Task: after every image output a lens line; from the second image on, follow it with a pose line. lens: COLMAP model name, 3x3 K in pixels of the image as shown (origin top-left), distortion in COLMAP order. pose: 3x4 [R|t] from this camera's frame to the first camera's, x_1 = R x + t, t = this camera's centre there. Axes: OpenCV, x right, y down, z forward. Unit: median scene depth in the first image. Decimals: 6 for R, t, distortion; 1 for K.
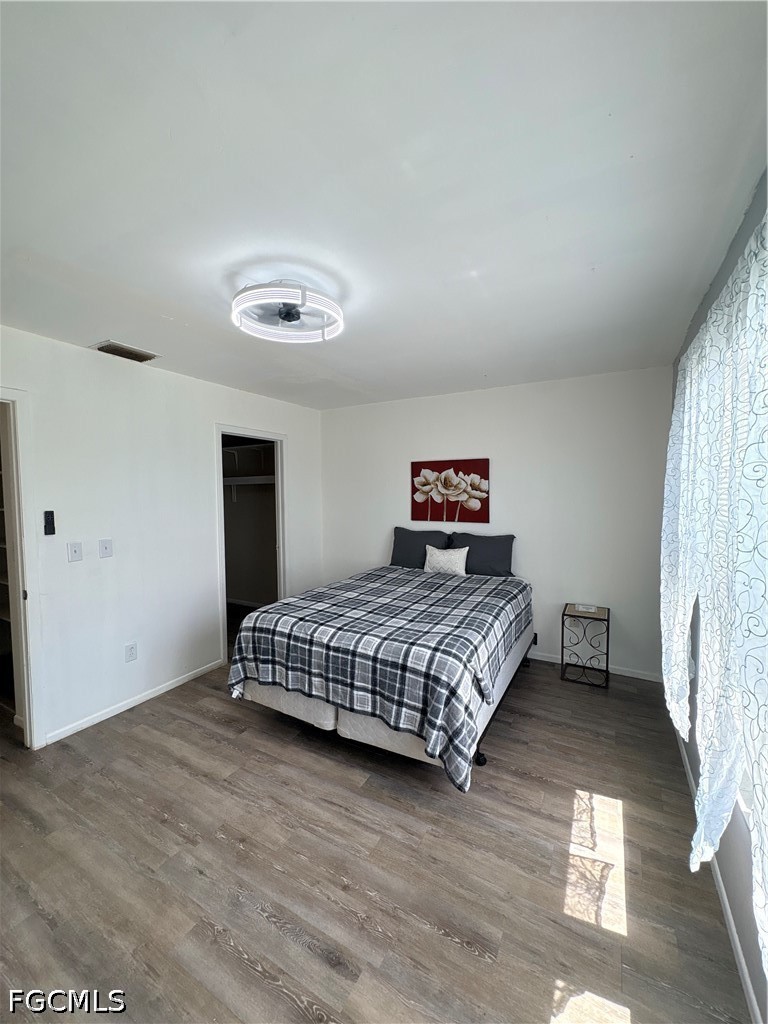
lens RADIAL K [[408.9, 0, 384.3], [0, 408.9, 512.3], [0, 0, 1]] dist [-0.000108, 0.000479]
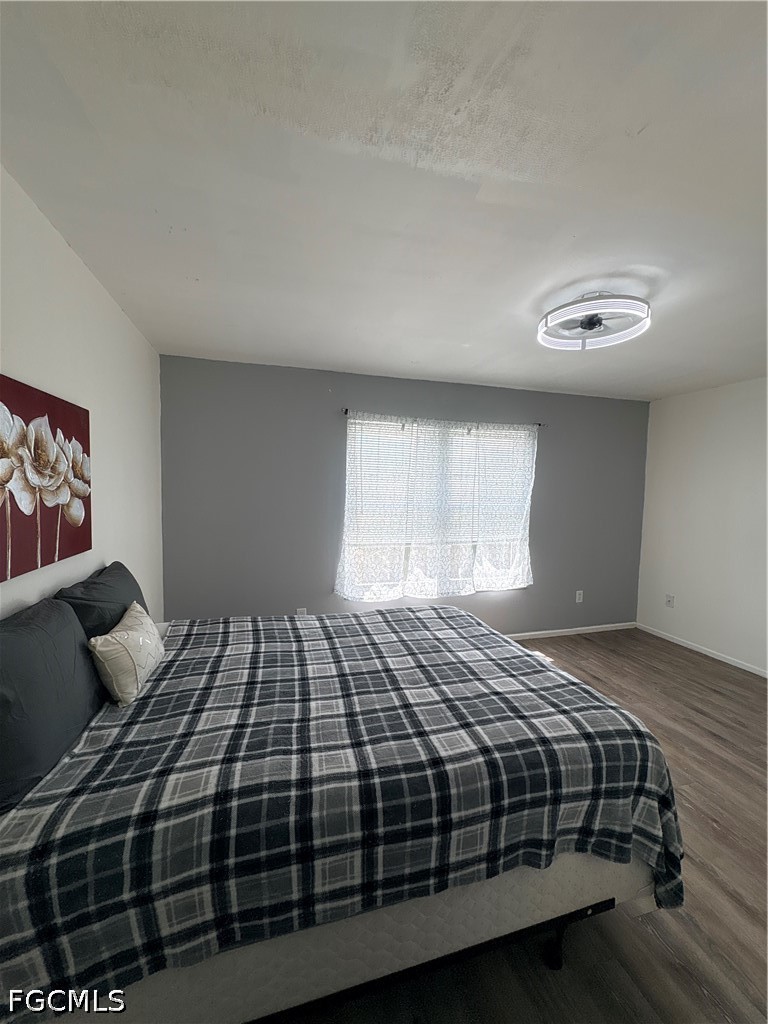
lens RADIAL K [[408.9, 0, 388.0], [0, 408.9, 510.6], [0, 0, 1]] dist [-0.000108, 0.000479]
pose [[-0.715785, -0.045245, 0.696853, -0.308414], [0.025756, 0.995509, 0.091093, -0.051236], [-0.697845, 0.083151, -0.711406, 1.081154]]
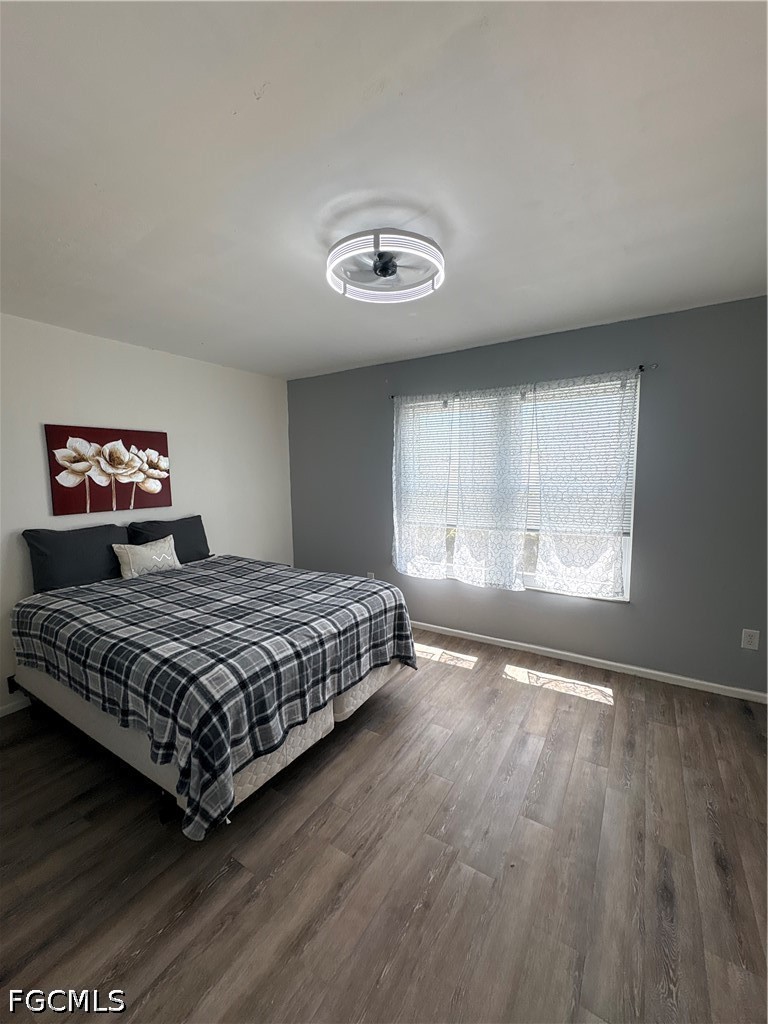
lens RADIAL K [[408.9, 0, 381.1], [0, 408.9, 511.7], [0, 0, 1]] dist [-0.000108, 0.000479]
pose [[0.053521, -0.095256, 0.994013, -0.596304], [0.067900, 0.993483, 0.091549, -0.011794], [-0.996256, 0.062594, 0.059640, 0.489710]]
